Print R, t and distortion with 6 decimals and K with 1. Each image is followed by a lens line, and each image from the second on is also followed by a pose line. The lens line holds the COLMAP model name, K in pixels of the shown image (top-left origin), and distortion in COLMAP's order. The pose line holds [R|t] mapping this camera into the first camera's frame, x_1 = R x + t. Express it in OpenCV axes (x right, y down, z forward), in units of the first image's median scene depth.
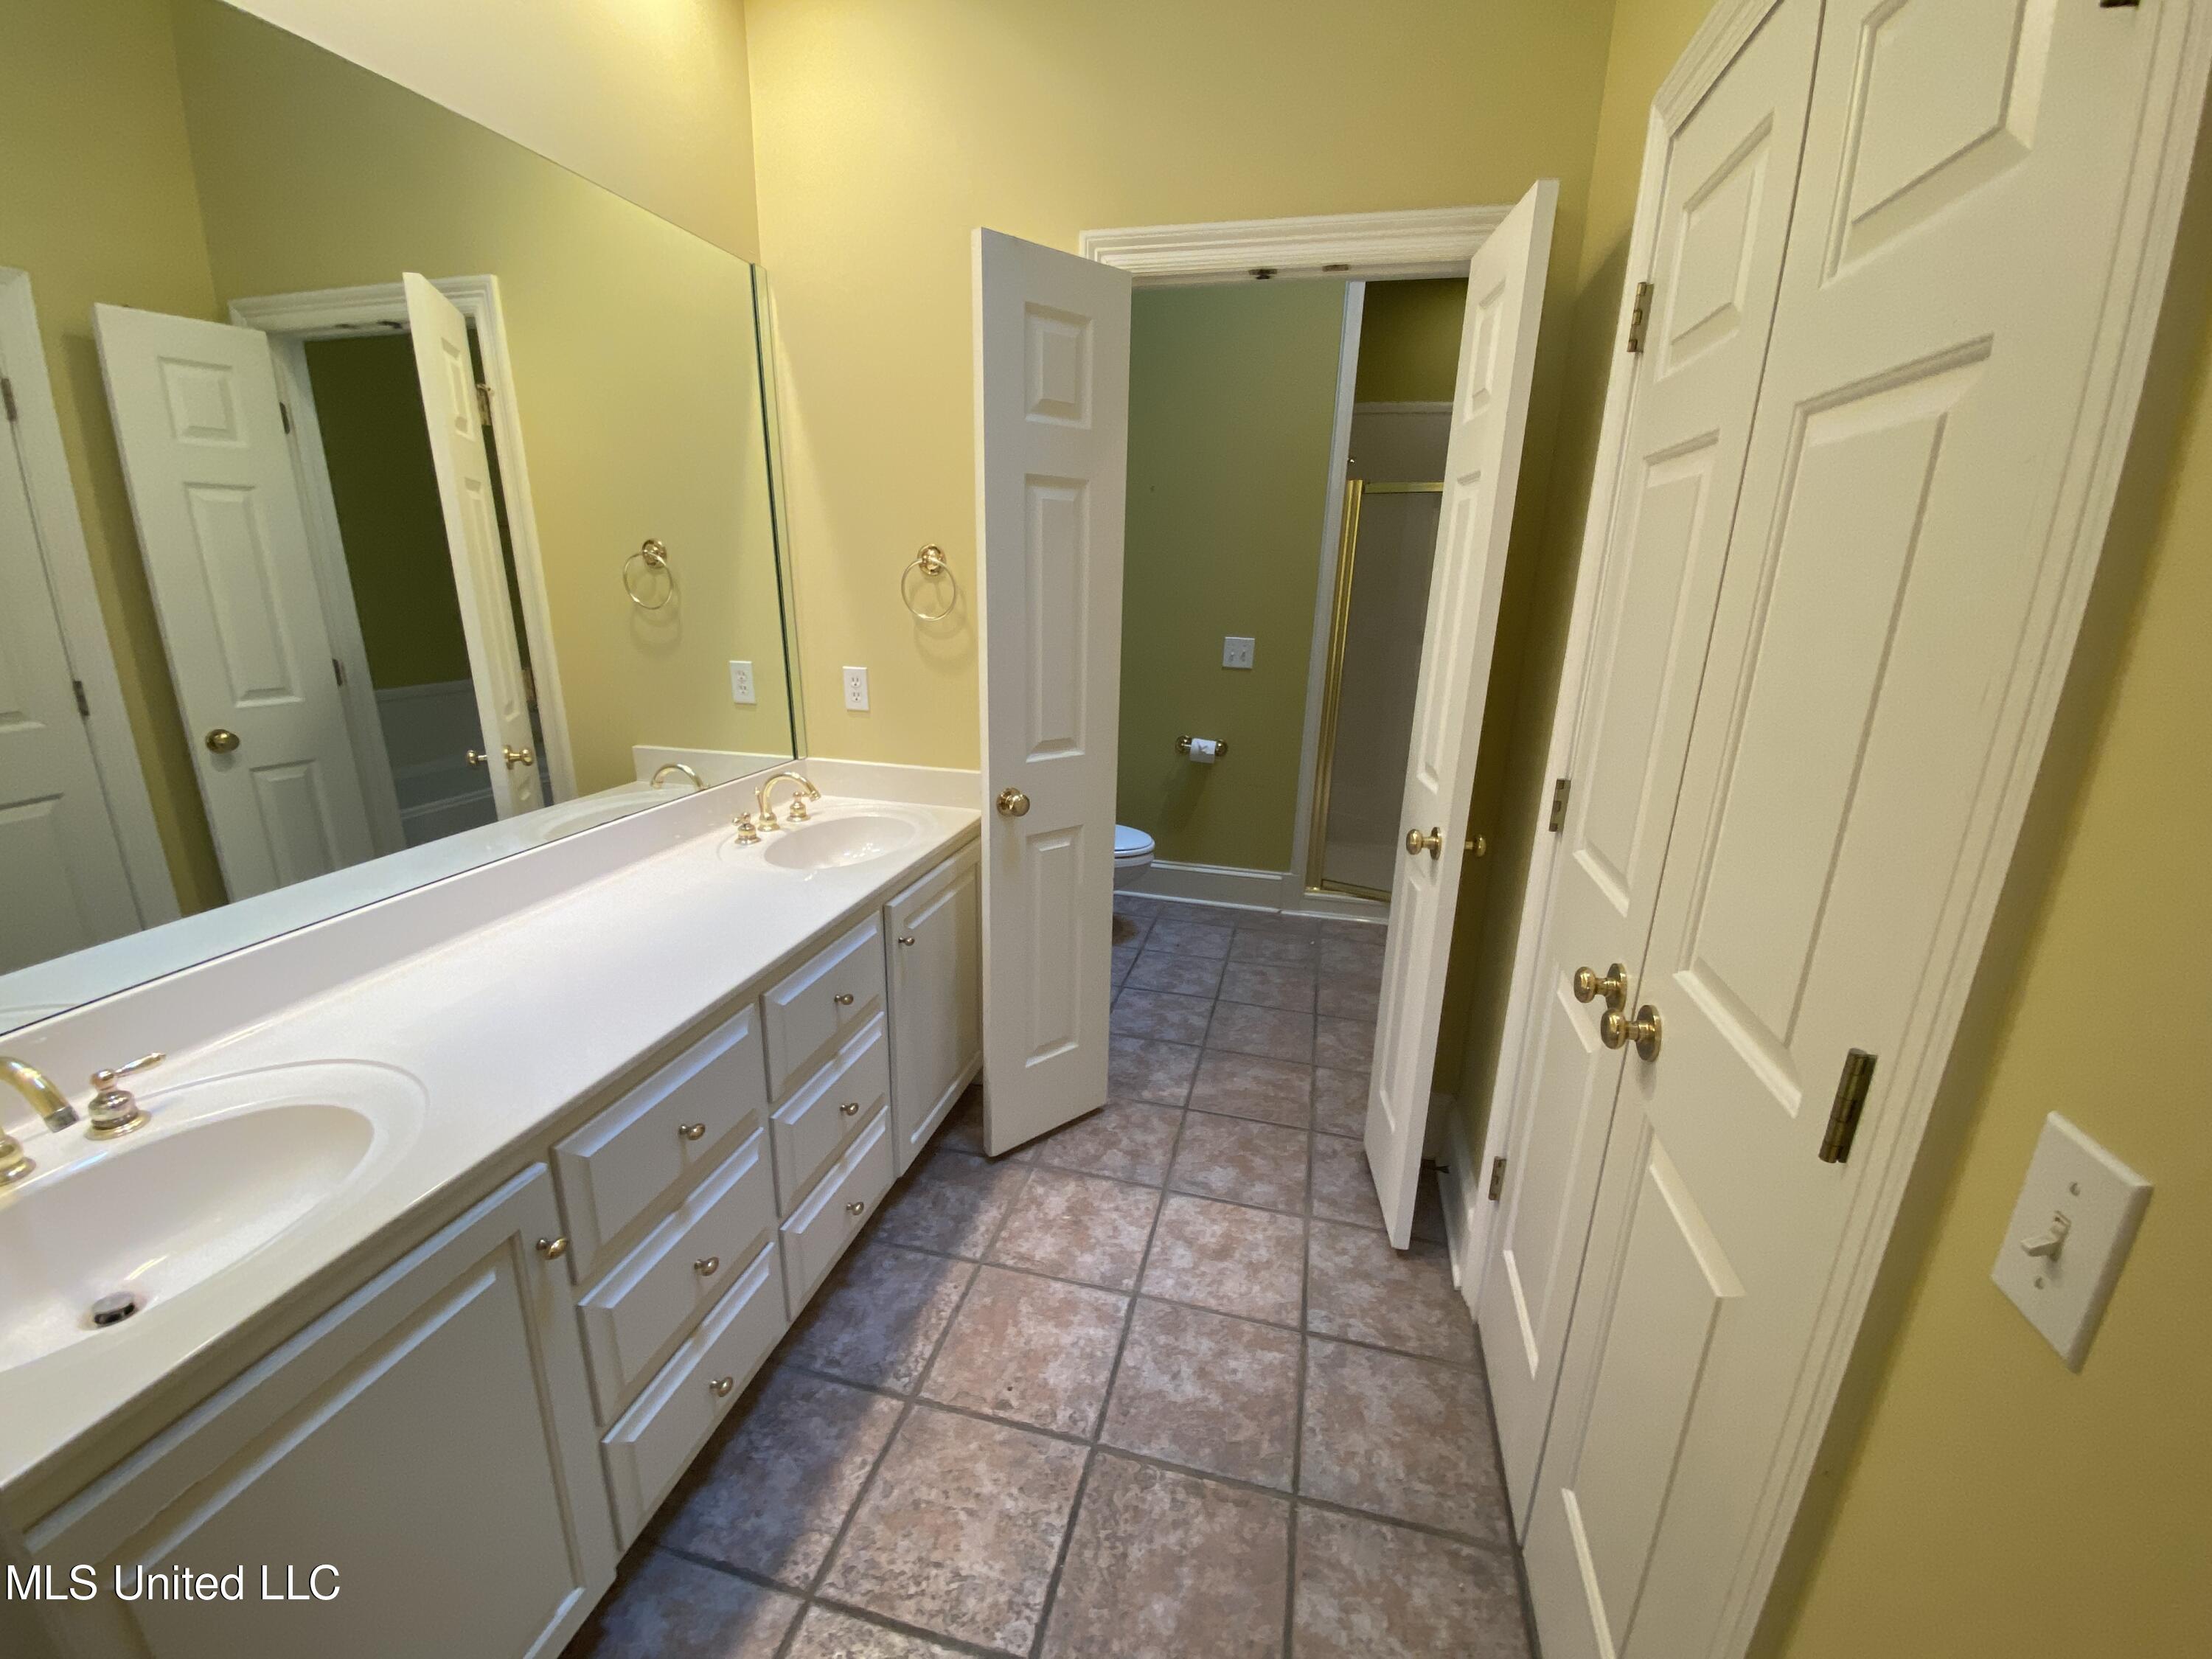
lens RADIAL K [[901.2, 0, 1106.6], [0, 901.2, 822.7], [0, 0, 1]] dist [0.019965, -0.020167]
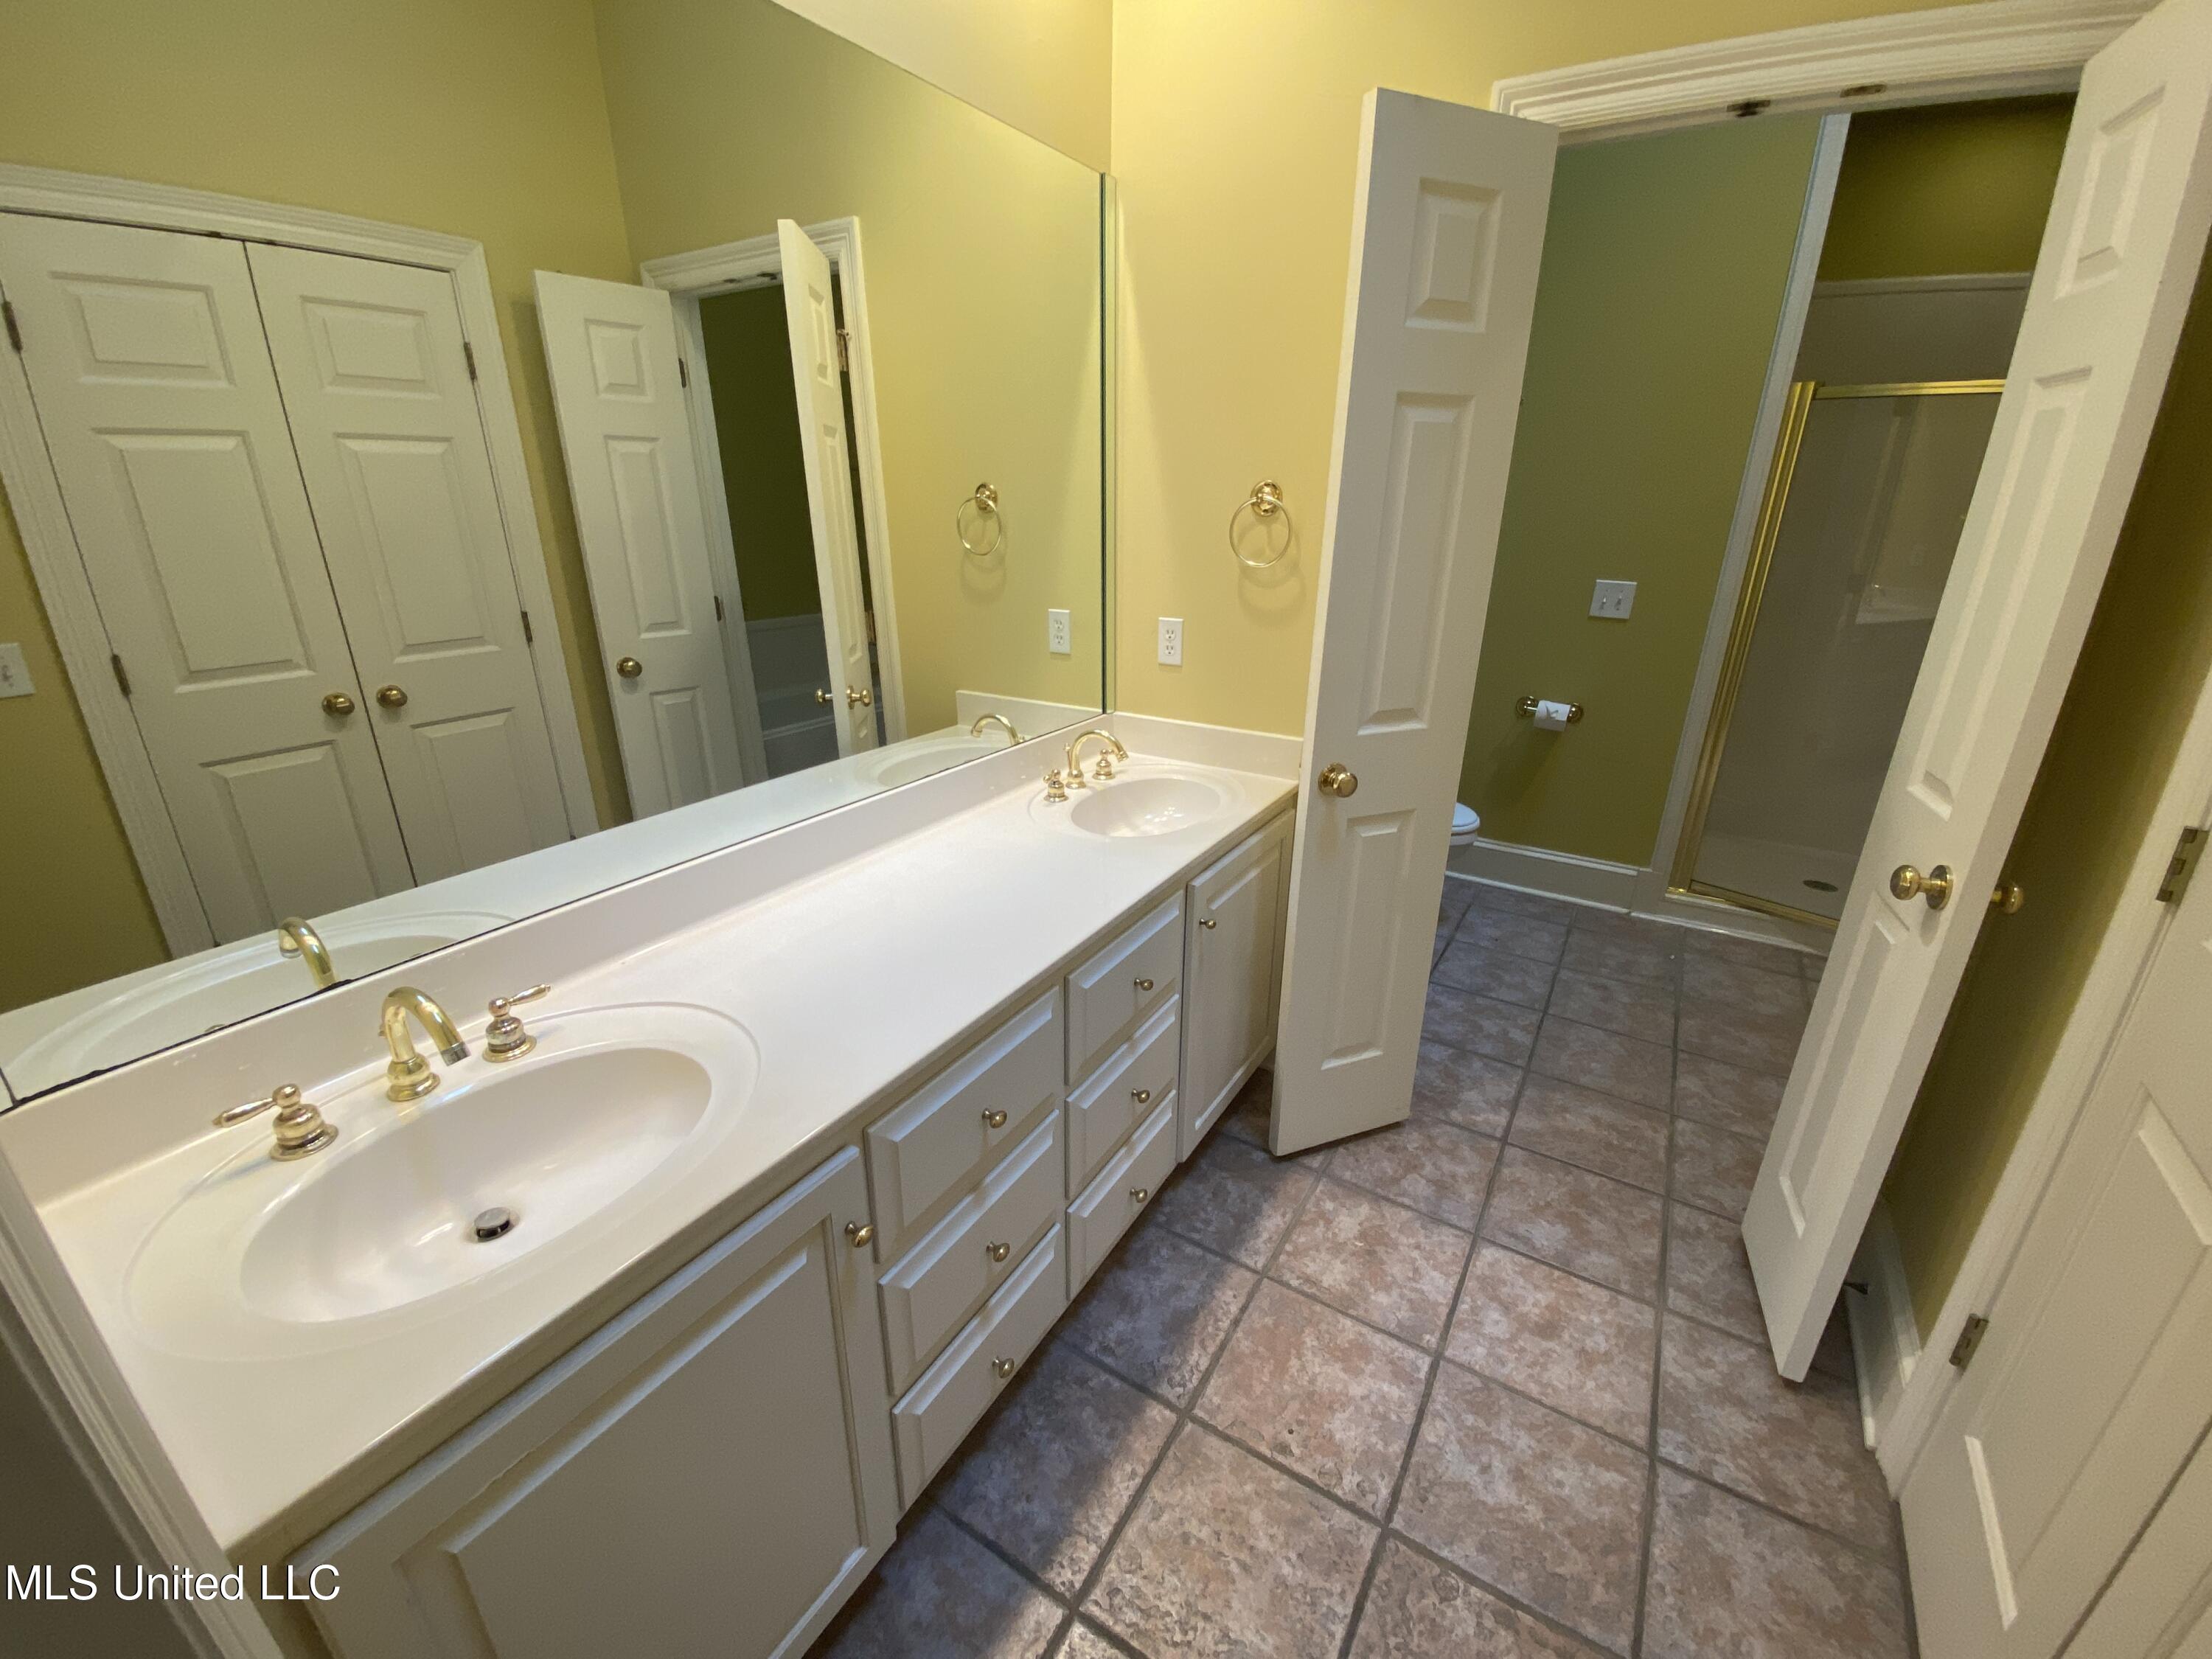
lens RADIAL K [[907.9, 0, 1105.6], [0, 907.9, 825.7], [0, 0, 1]] dist [0.026287, -0.023015]
pose [[0.950785, 0.091191, -0.296127, -0.056113], [-0.070461, 0.994305, 0.079960, -0.034557], [0.301732, -0.055160, 0.951796, 0.085892]]
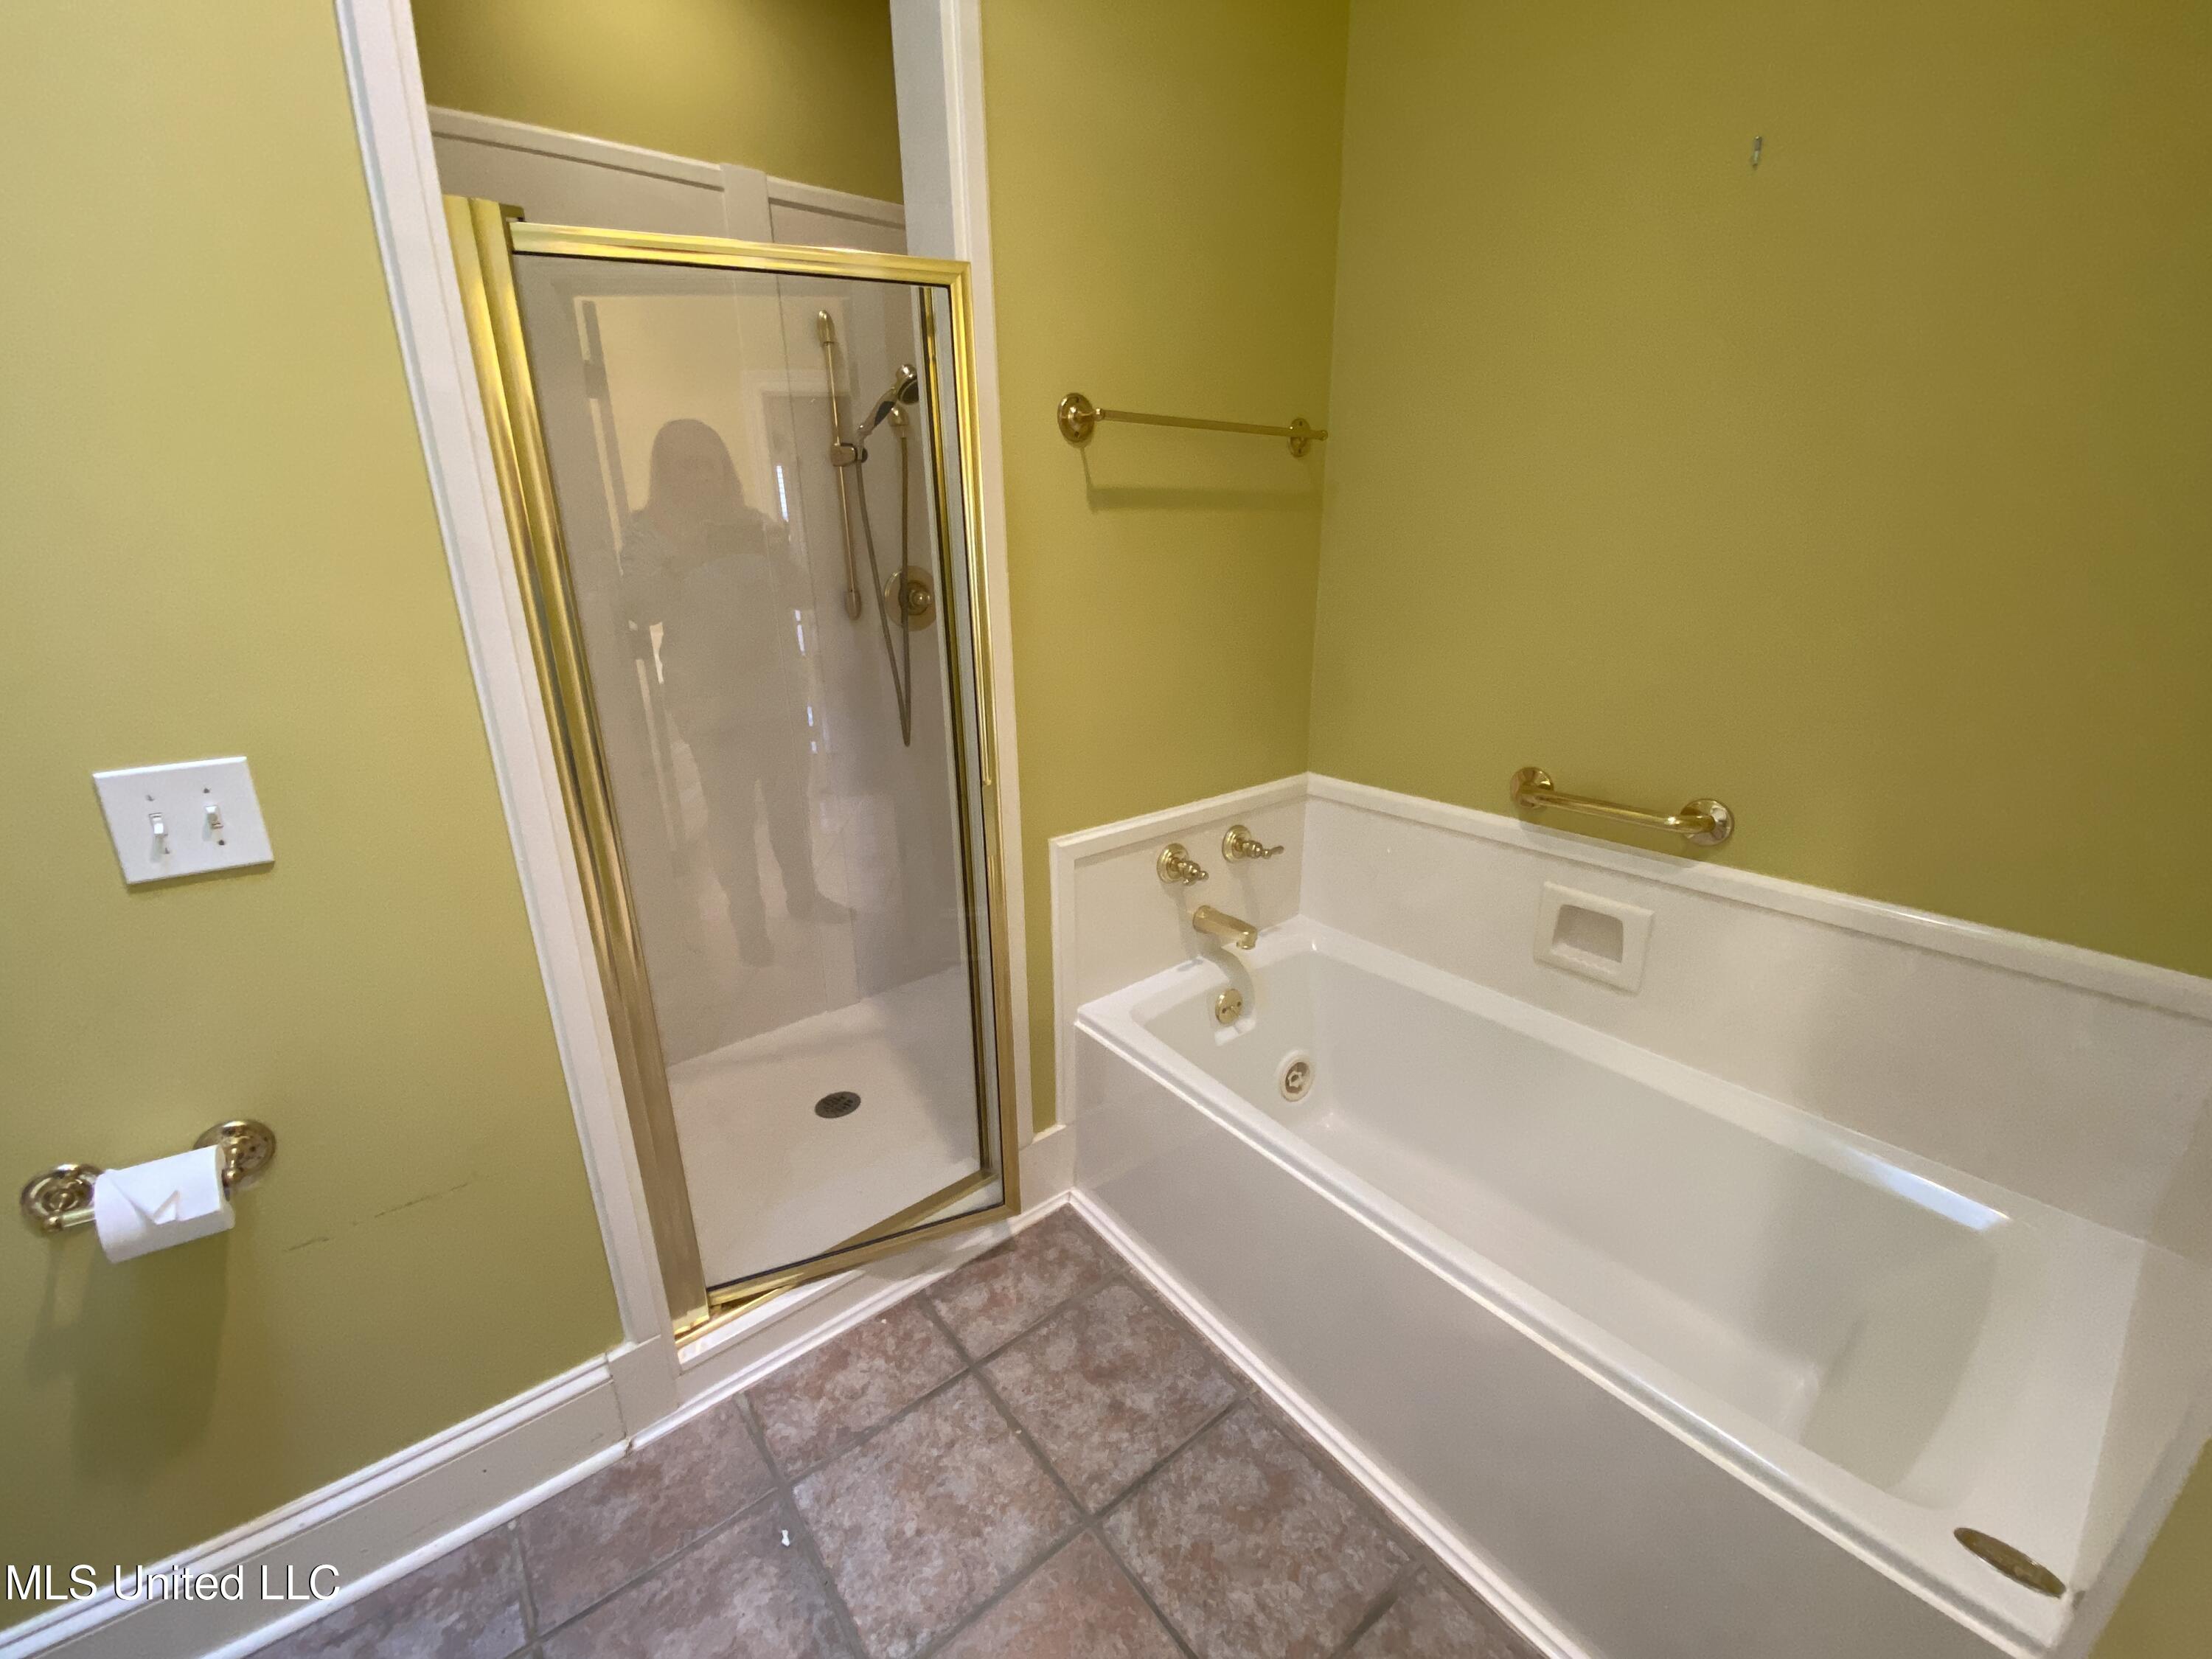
lens RADIAL K [[871.6, 0, 1081.2], [0, 871.6, 818.6], [0, 0, 1]] dist [0.014237, -0.022579]
pose [[0.603751, -0.282000, 0.745628, 0.226788], [0.239963, 0.956248, 0.167355, -0.329064], [-0.760199, 0.077883, 0.645005, 1.241386]]
